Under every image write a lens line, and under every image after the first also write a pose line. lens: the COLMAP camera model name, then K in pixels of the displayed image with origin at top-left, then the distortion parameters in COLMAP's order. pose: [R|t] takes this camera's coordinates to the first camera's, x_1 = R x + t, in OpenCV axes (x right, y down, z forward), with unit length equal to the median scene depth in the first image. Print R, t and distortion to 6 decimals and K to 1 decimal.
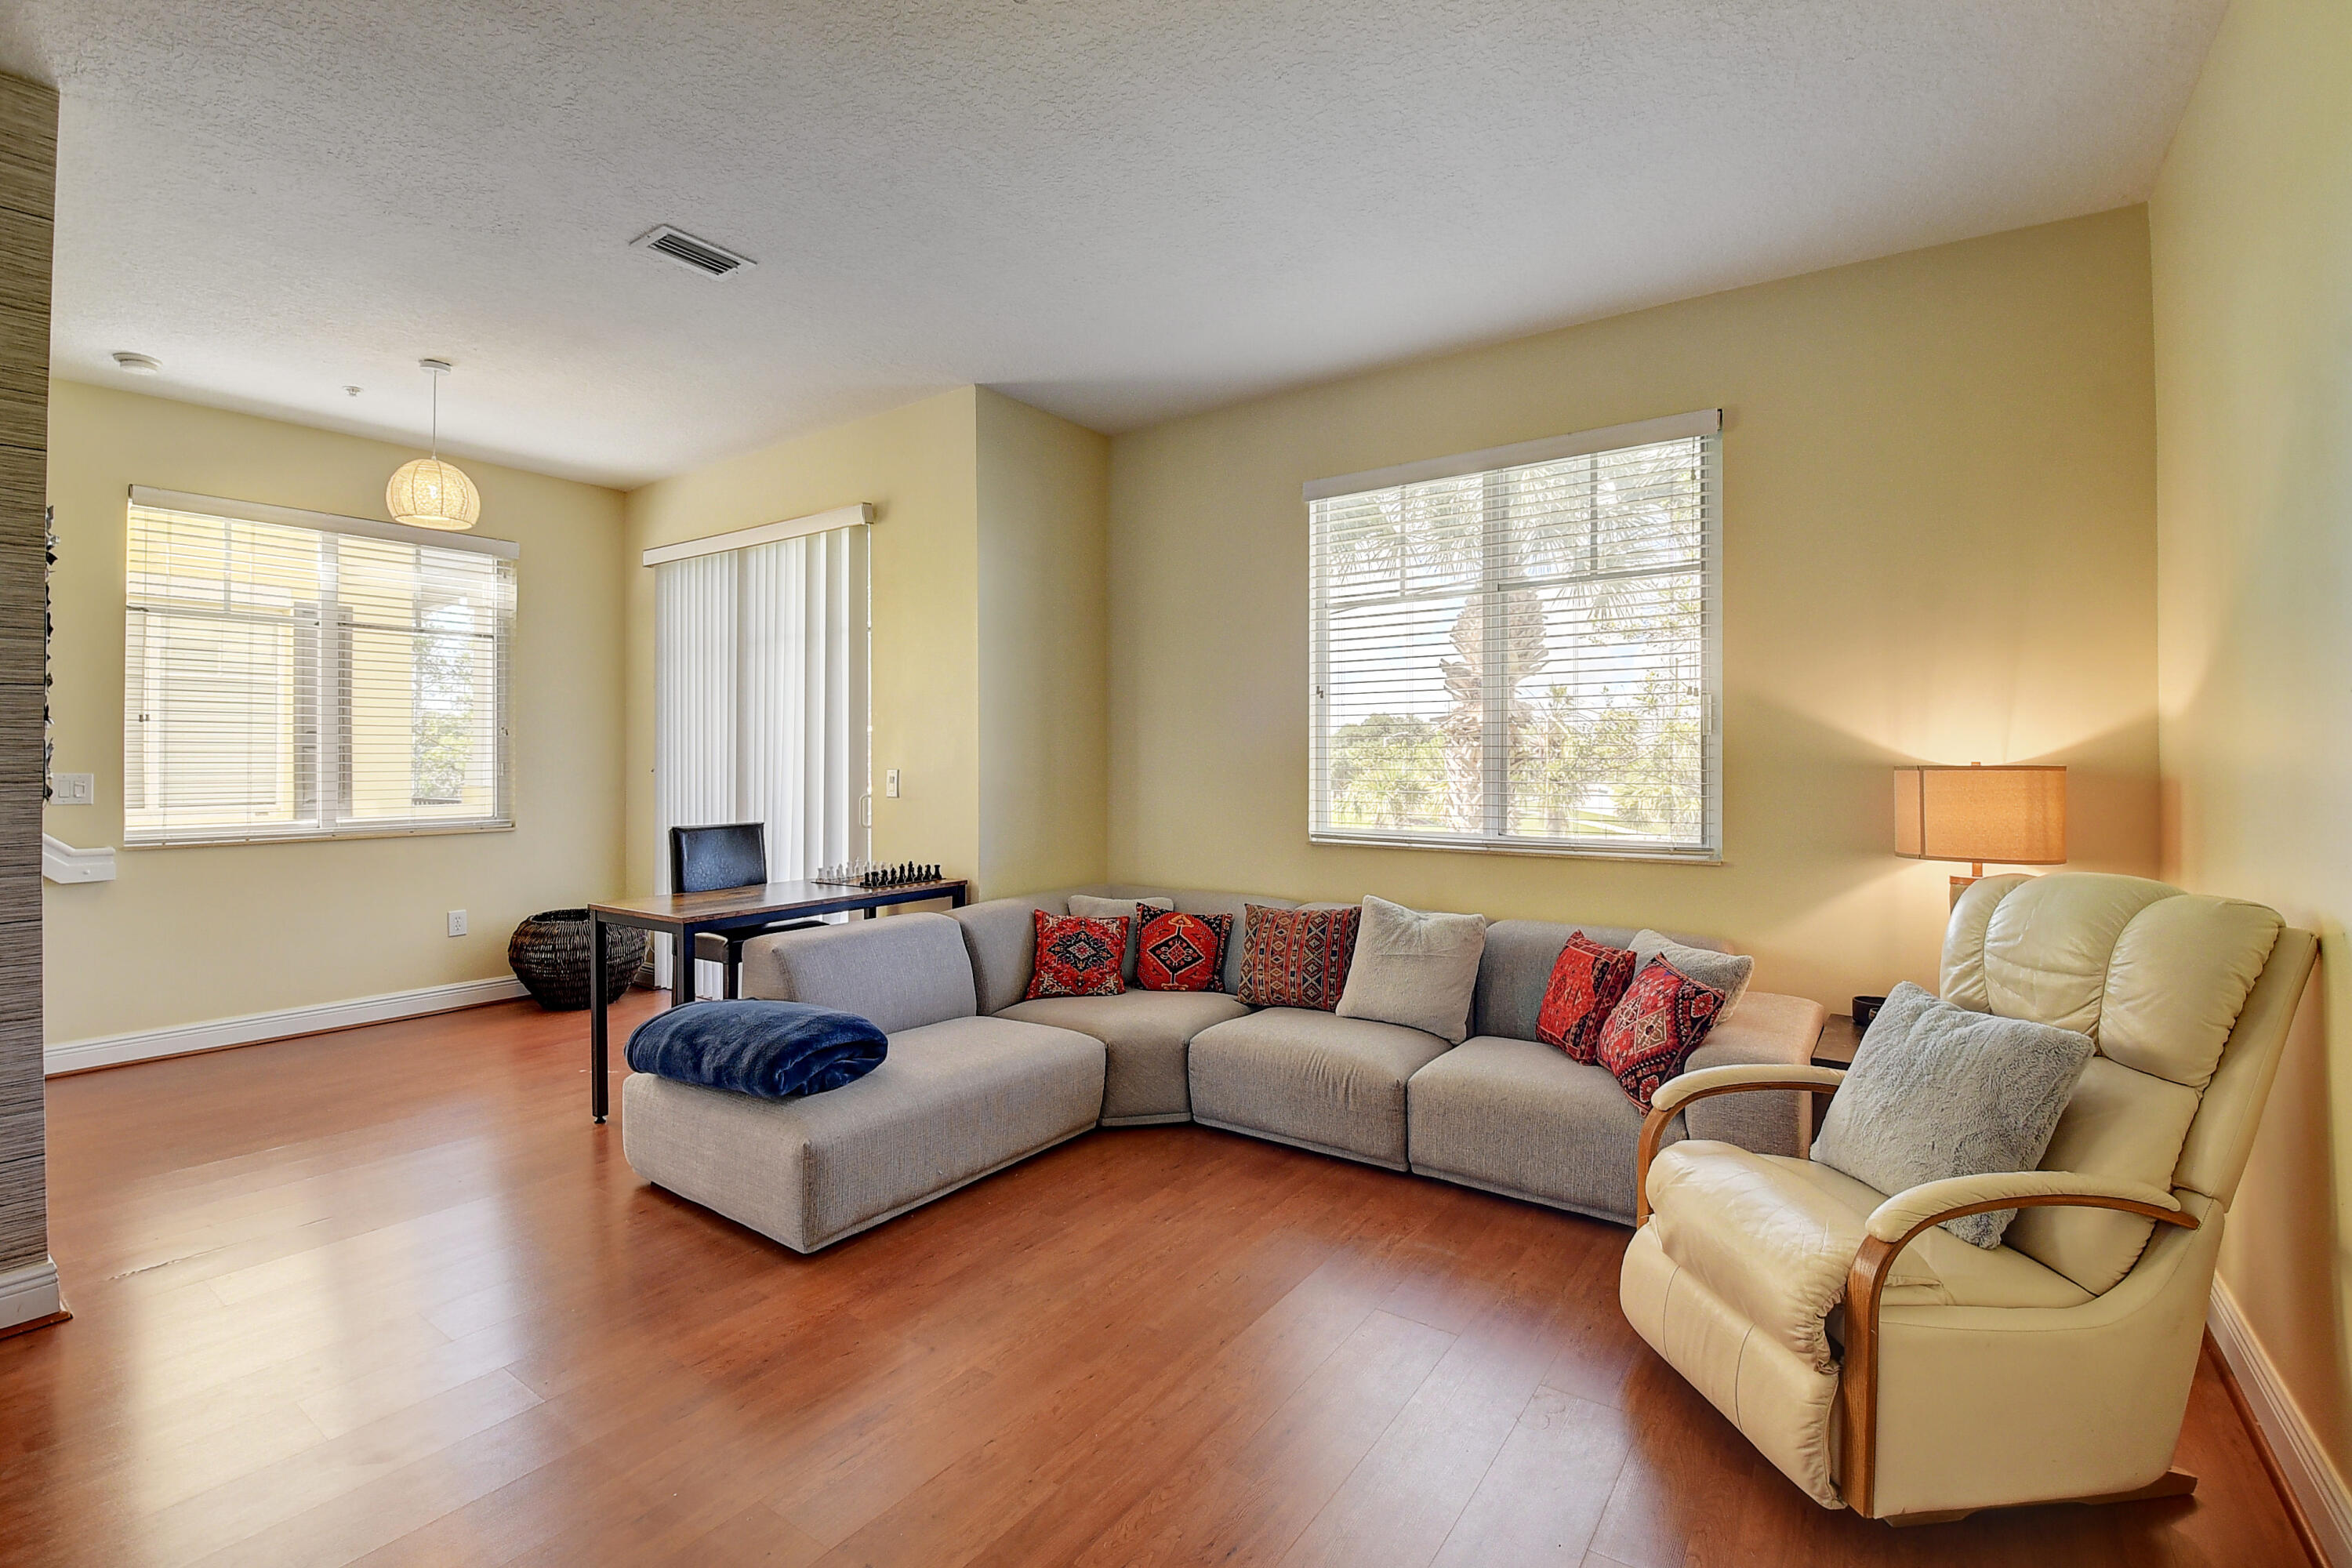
lens RADIAL K [[1027.6, 0, 1173.9], [0, 1027.6, 762.5], [0, 0, 1]] dist [-0.001444, -0.021638]
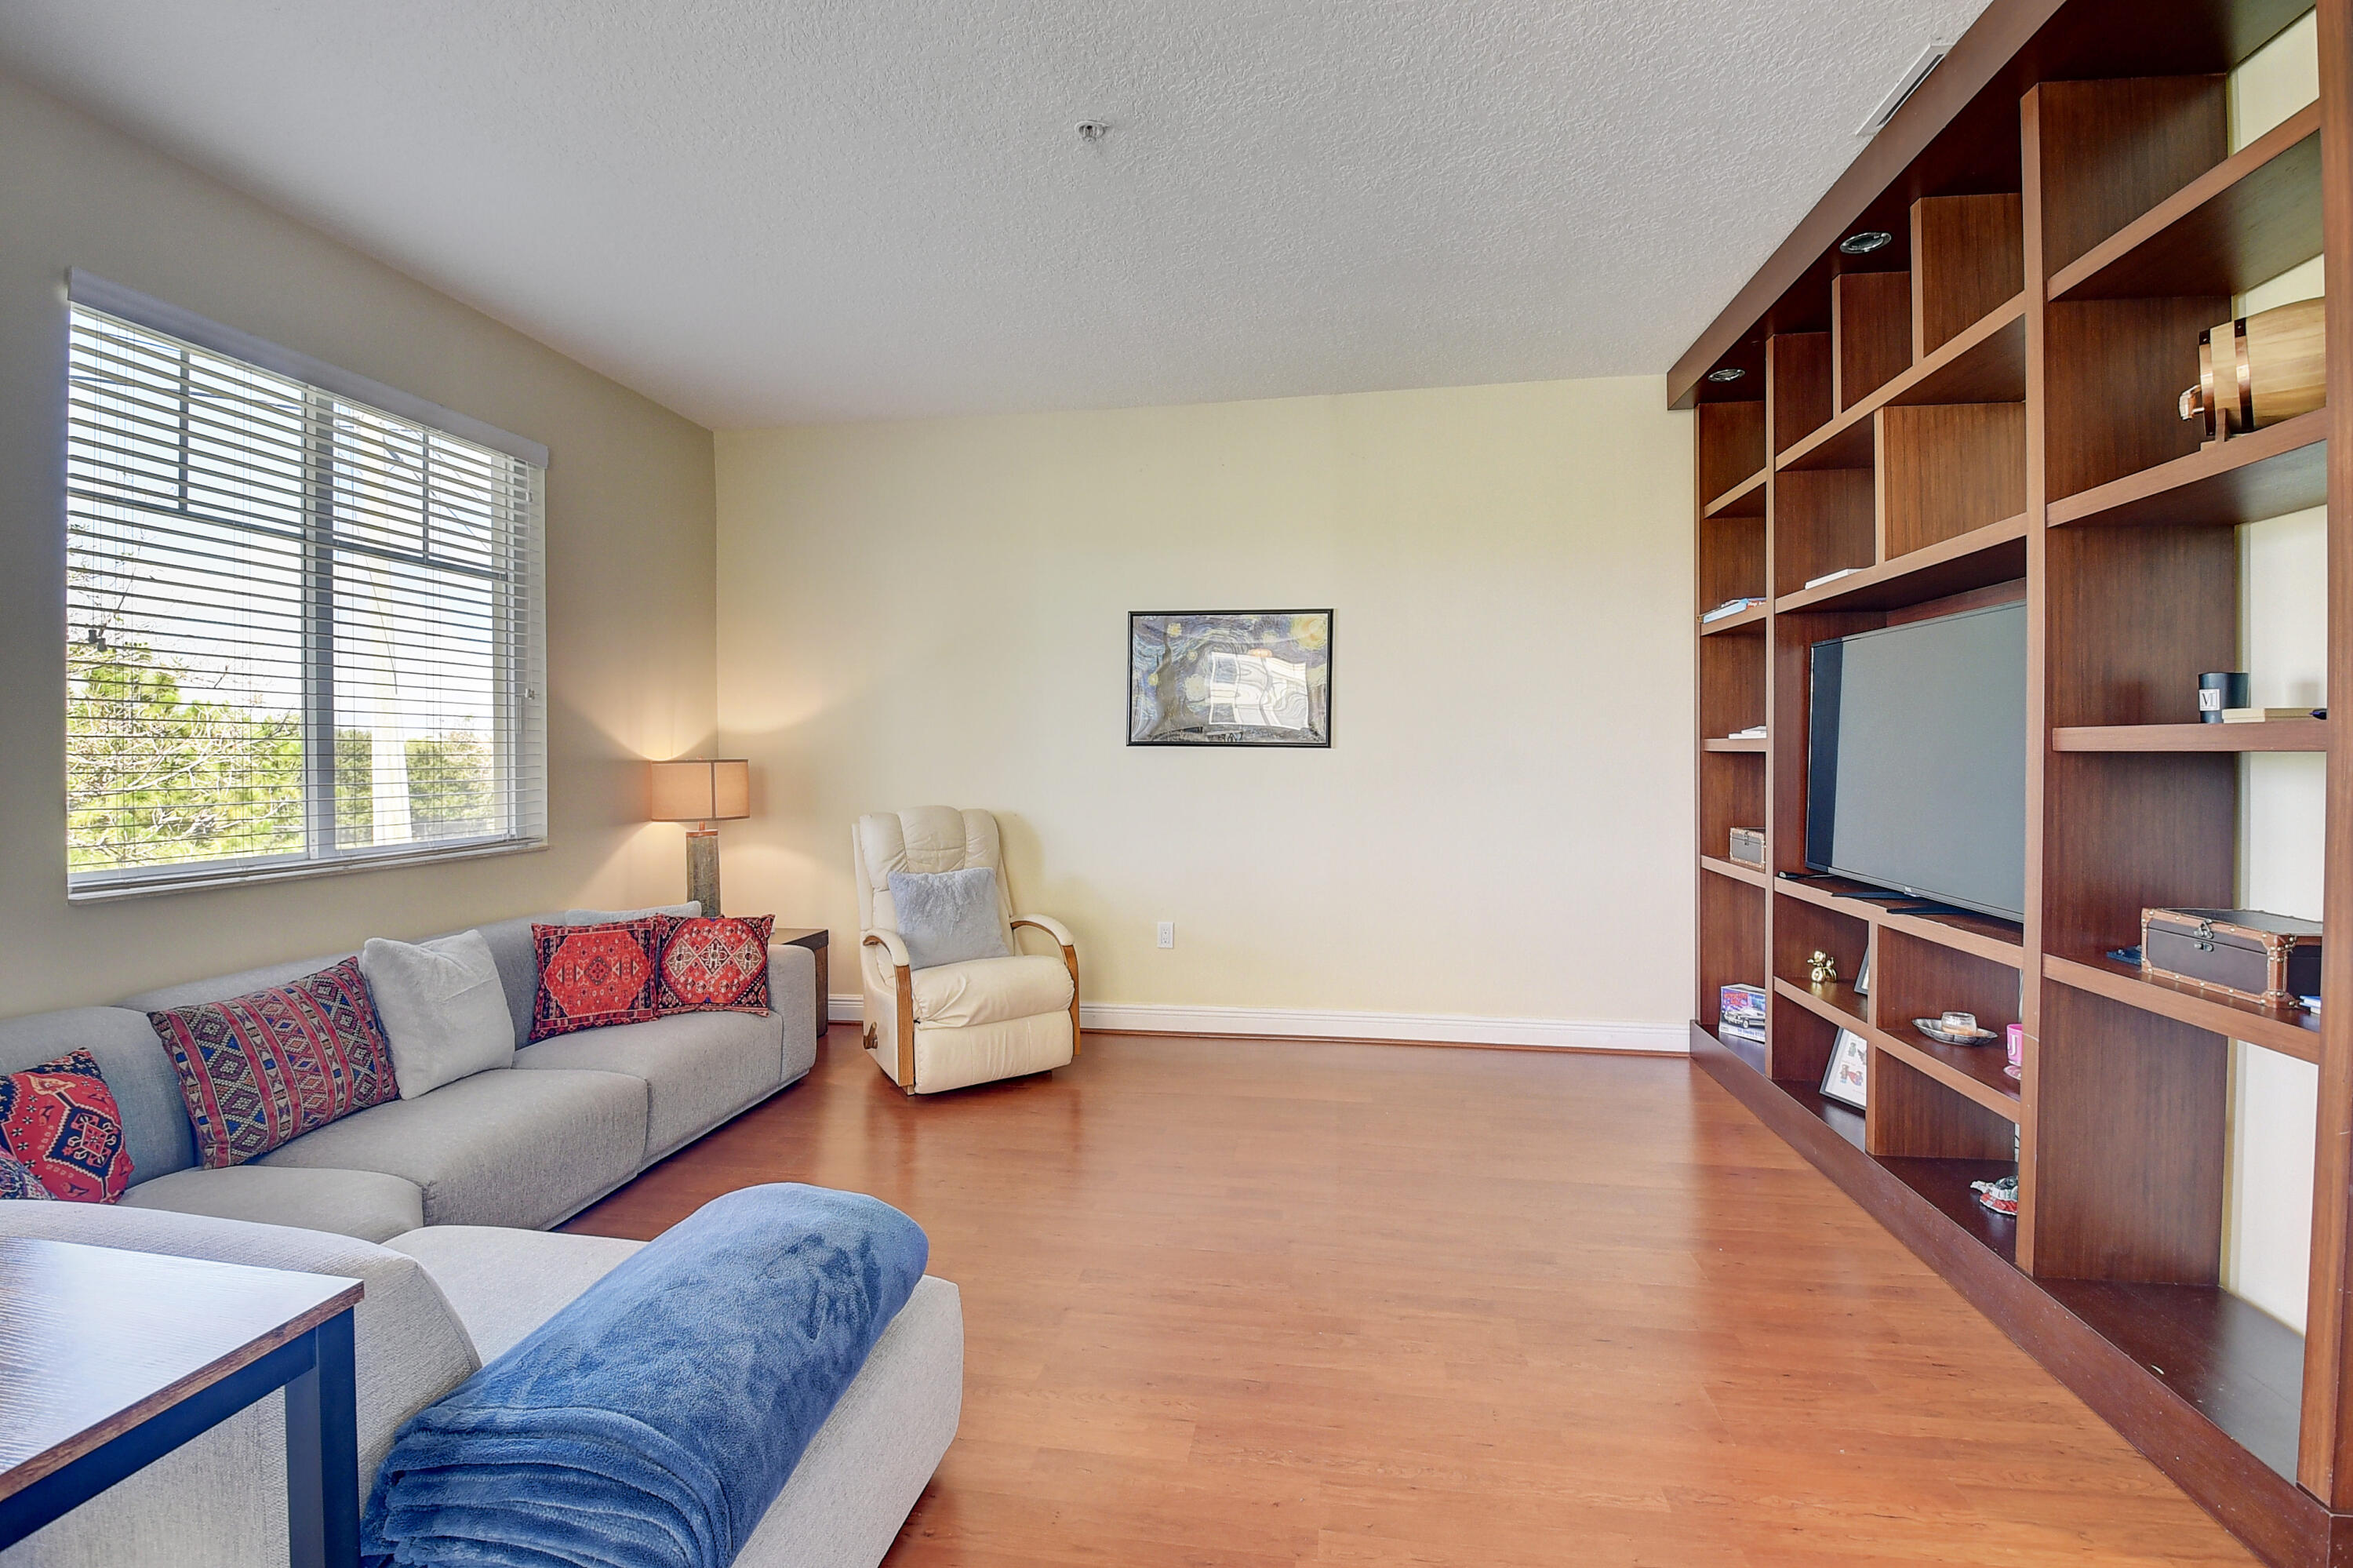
lens RADIAL K [[1028.0, 0, 1174.4], [0, 1028.0, 762.5], [0, 0, 1]] dist [-0.001444, -0.021638]
pose [[-0.446886, -0.005180, 0.894576, -0.735415], [0.003066, 0.999968, 0.007322, -0.001531], [-0.894586, 0.006015, -0.446856, 0.817501]]
